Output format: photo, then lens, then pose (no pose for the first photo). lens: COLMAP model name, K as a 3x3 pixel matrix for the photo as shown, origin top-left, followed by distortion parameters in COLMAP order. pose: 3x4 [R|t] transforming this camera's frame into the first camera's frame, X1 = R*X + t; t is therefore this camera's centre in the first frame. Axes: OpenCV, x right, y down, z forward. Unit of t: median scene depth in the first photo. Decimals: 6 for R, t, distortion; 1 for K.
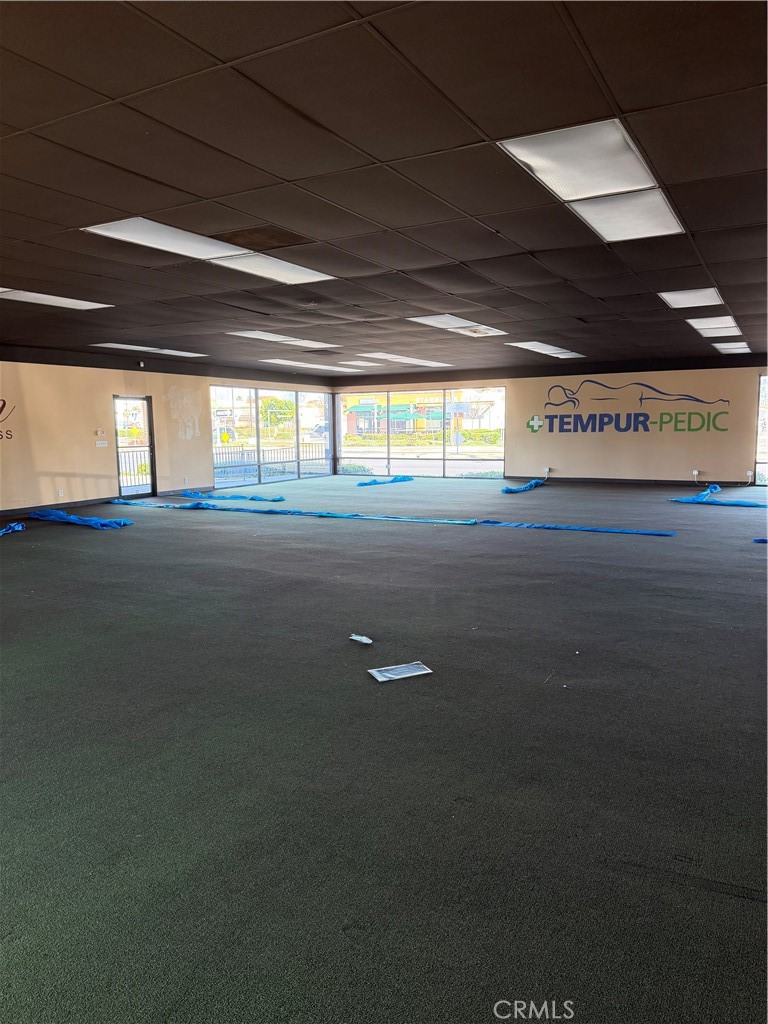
lens RADIAL K [[713.1, 0, 389.9], [0, 713.1, 513.9], [0, 0, 1]] dist [0.163729, -0.316766]
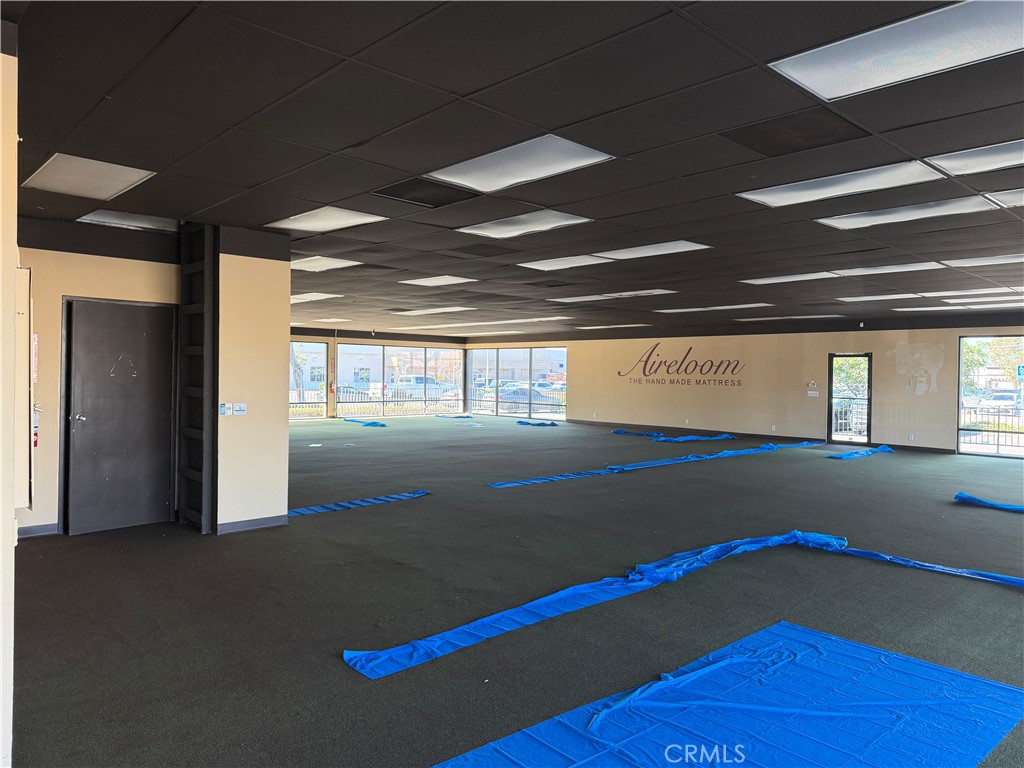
lens RADIAL K [[713.1, 0, 507.6], [0, 713.1, 380.0], [0, 0, 1]] dist [0.163729, -0.316766]
pose [[-0.312406, 0.017060, -0.949796, 0.908238], [-0.128959, 0.989821, 0.060195, -0.125384], [0.941155, 0.141290, -0.307026, 0.881287]]
